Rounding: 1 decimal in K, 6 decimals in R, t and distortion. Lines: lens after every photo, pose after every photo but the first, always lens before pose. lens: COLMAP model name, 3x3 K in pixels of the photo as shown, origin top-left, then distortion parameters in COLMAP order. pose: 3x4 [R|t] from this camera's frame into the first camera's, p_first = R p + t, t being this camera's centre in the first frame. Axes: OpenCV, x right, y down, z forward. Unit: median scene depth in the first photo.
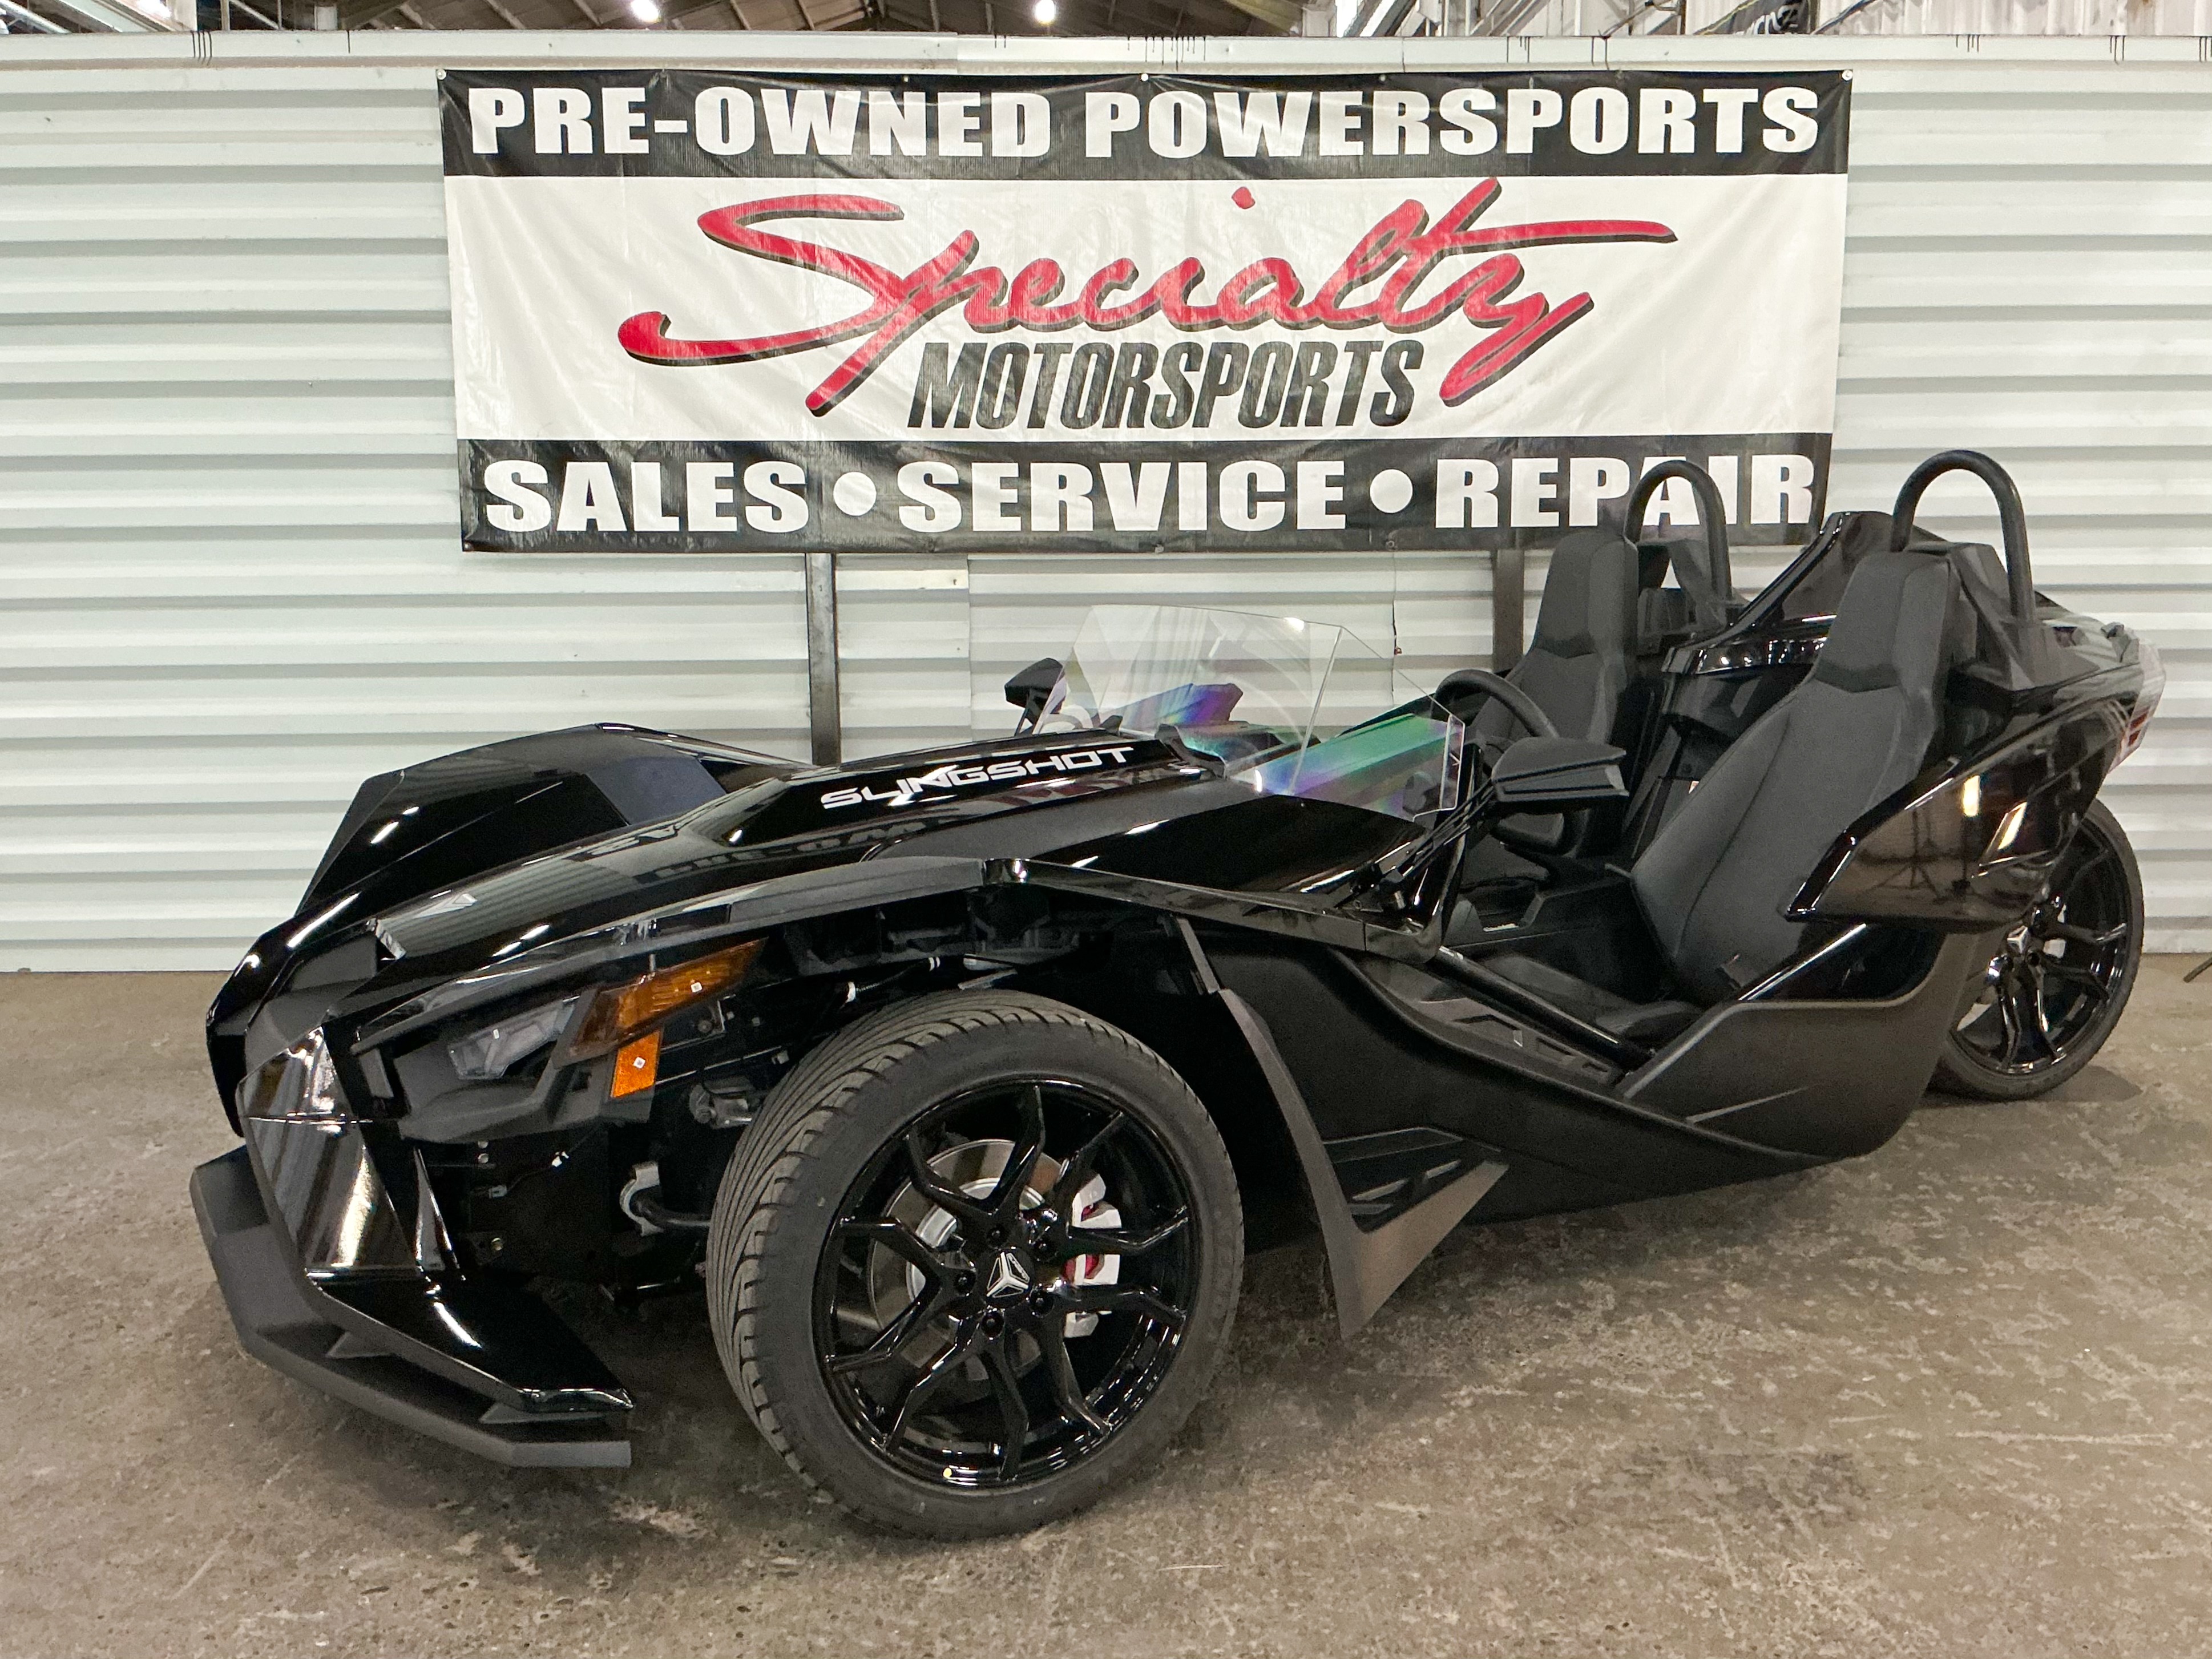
lens RADIAL K [[2198.1, 0, 1095.8], [0, 2198.1, 816.1], [0, 0, 1]] dist [0.152942, -0.317432]
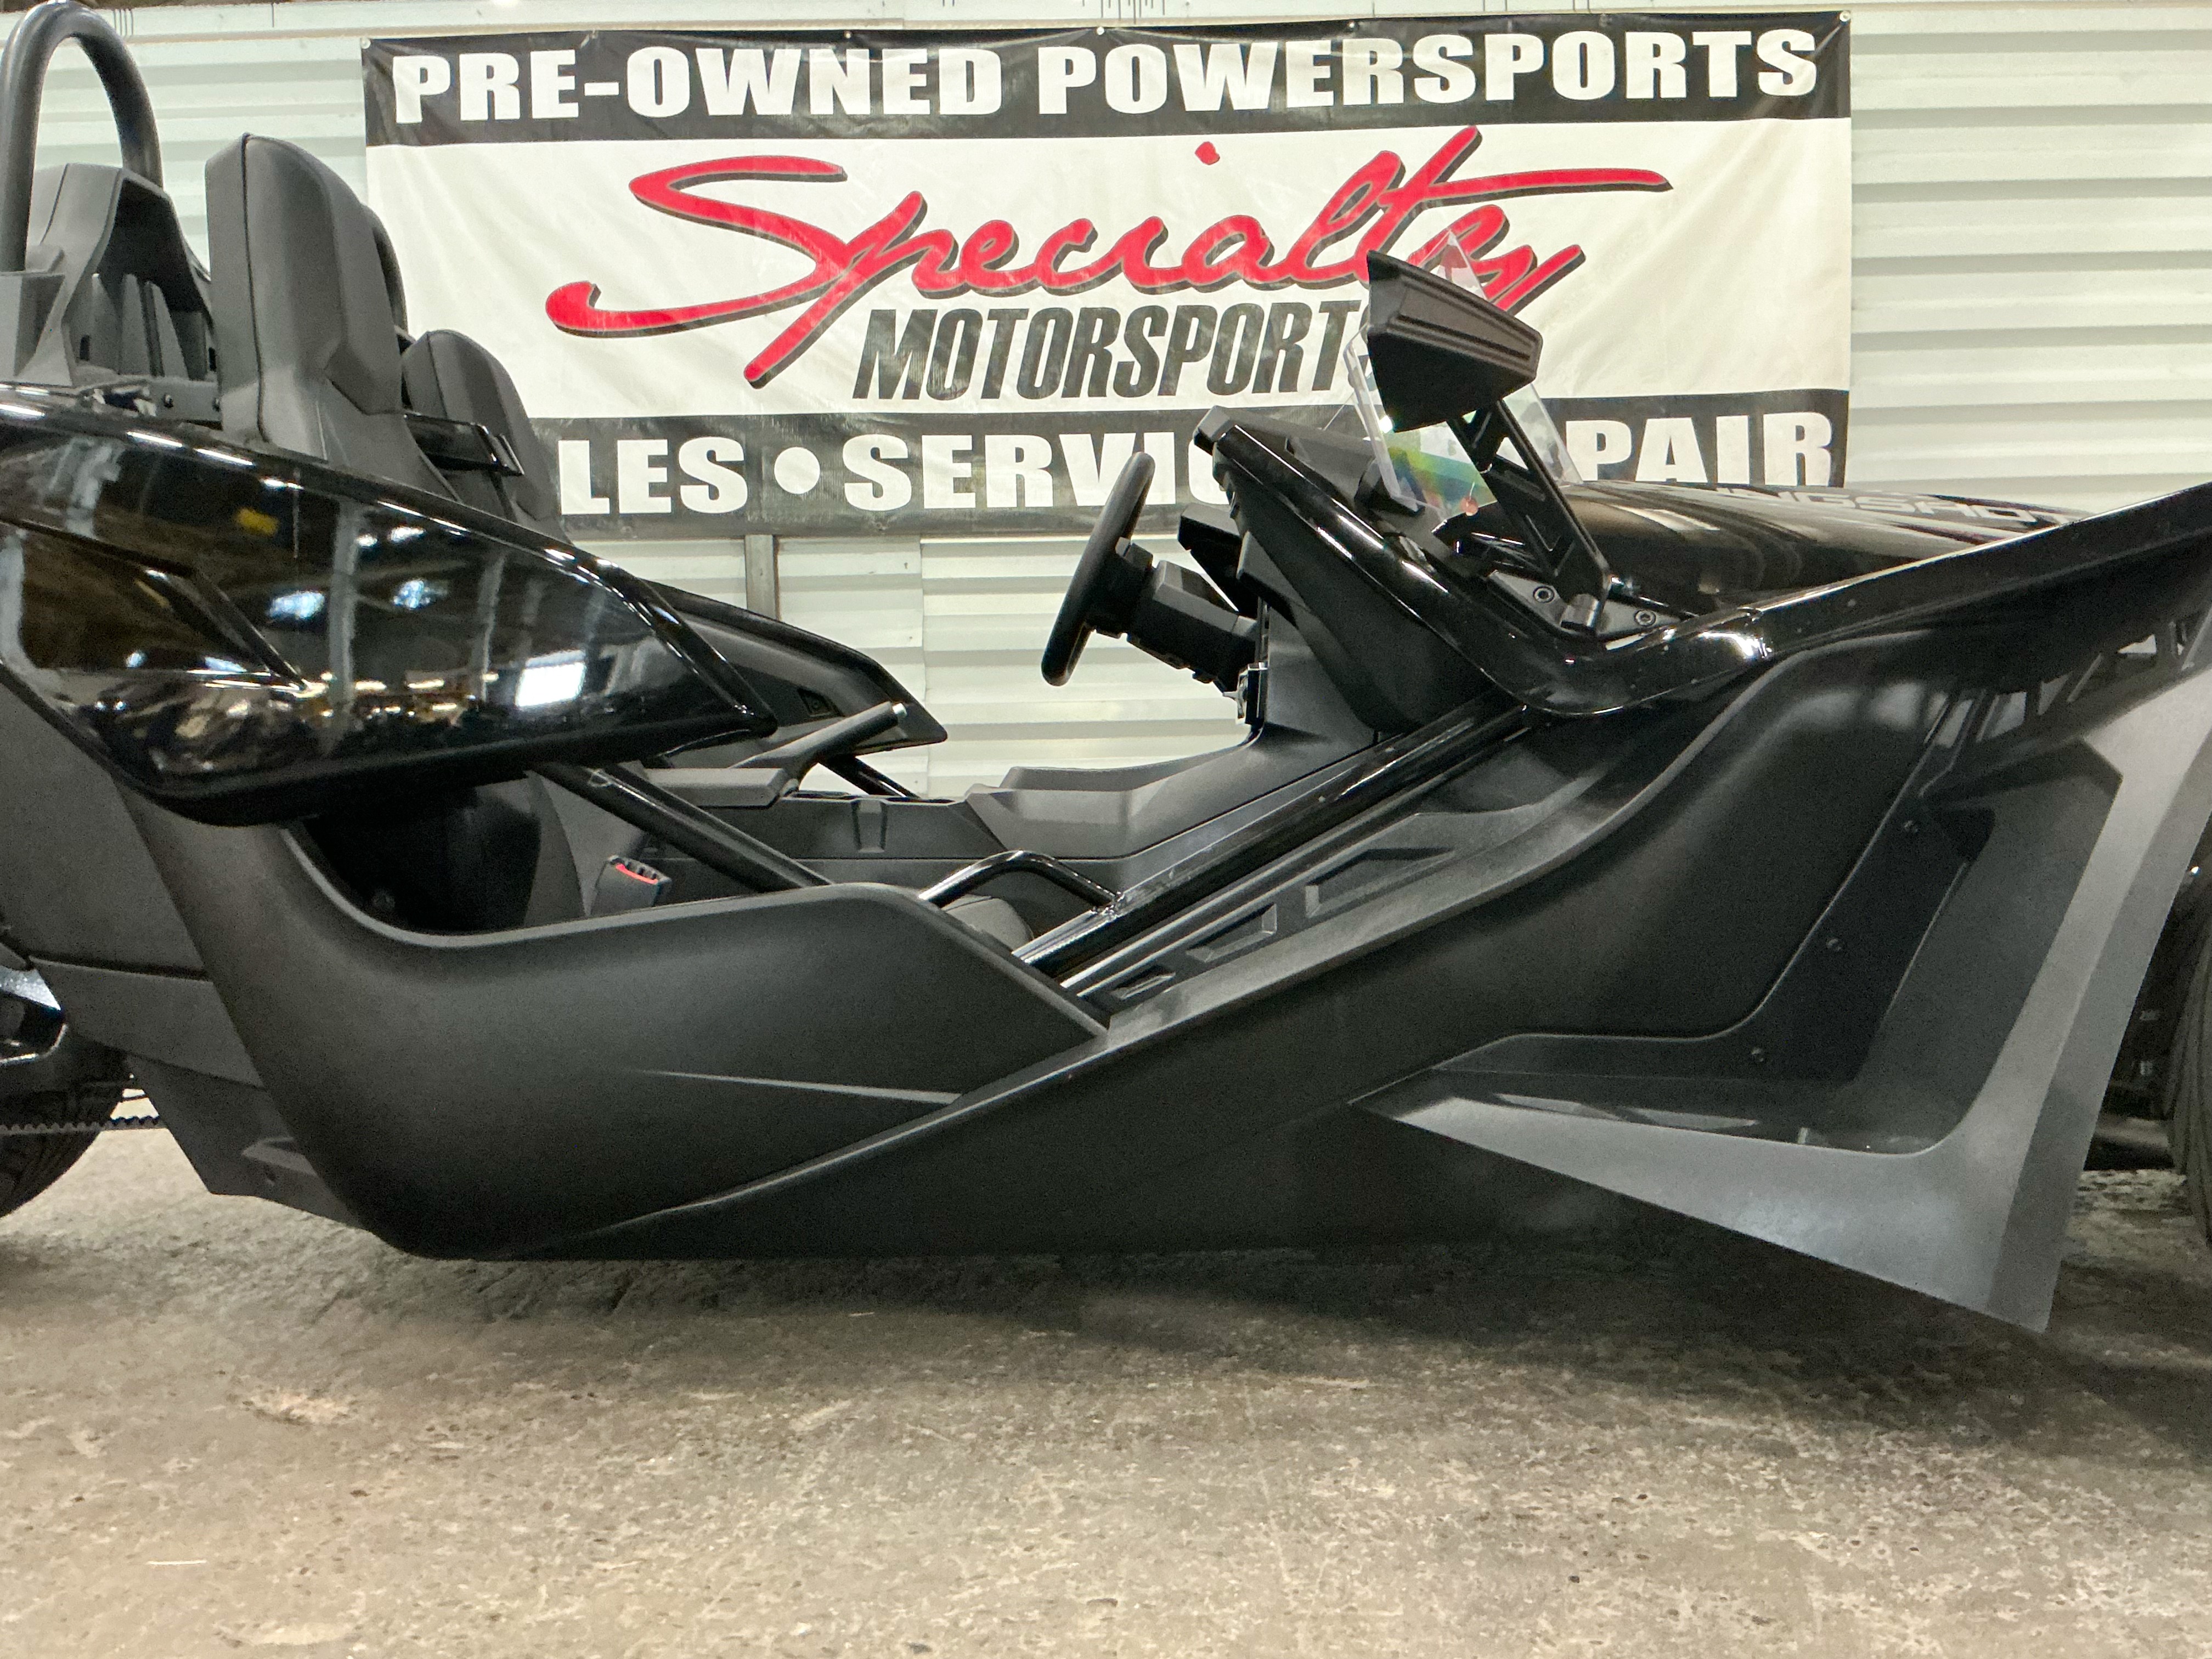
lens RADIAL K [[2051.2, 0, 1103.4], [0, 2051.2, 830.8], [0, 0, 1]] dist [0.165187, -0.370788]
pose [[0.999595, -0.013921, -0.024803, 0.040303], [0.011322, 0.994720, -0.102000, 0.097213], [0.026092, 0.101678, 0.994475, 0.151451]]
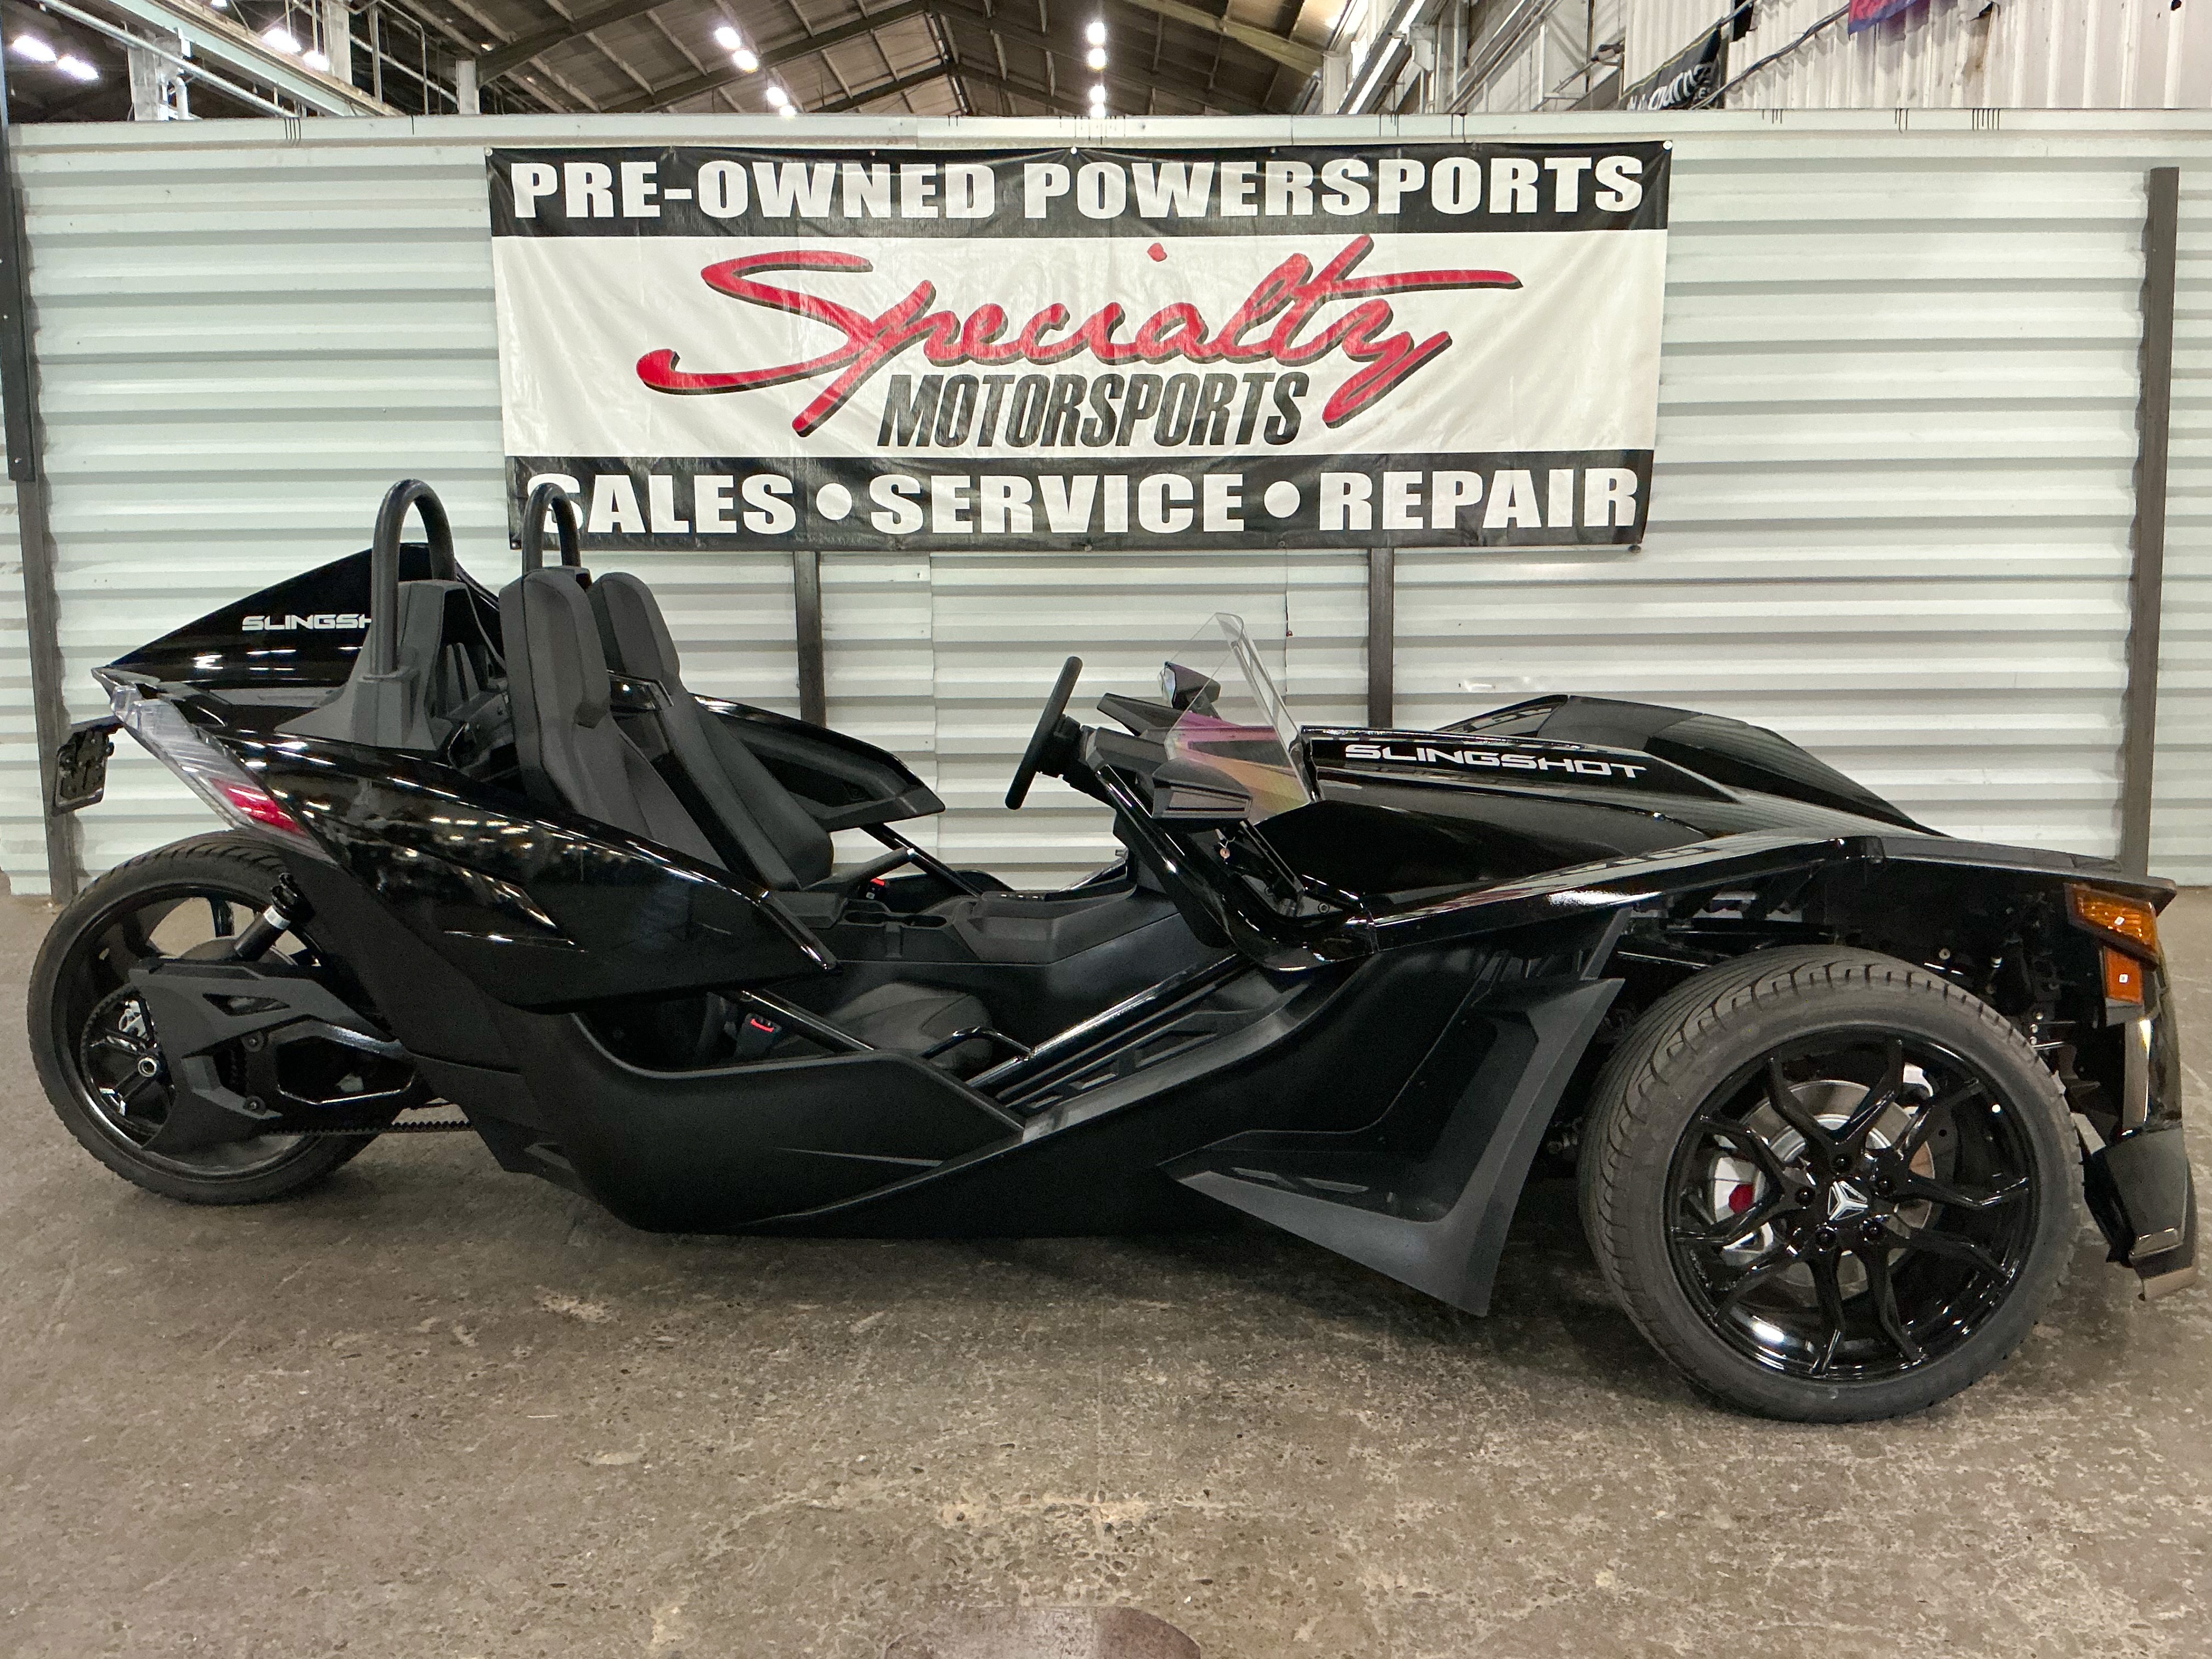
lens RADIAL K [[1940.3, 0, 1105.5], [0, 1940.3, 828.1], [0, 0, 1]] dist [0.157611, -0.329131]
pose [[0.999618, 0.003256, -0.027444, 0.068752], [-0.002469, 0.999587, 0.028641, 0.000724], [0.027526, -0.028563, 0.999213, -0.062571]]
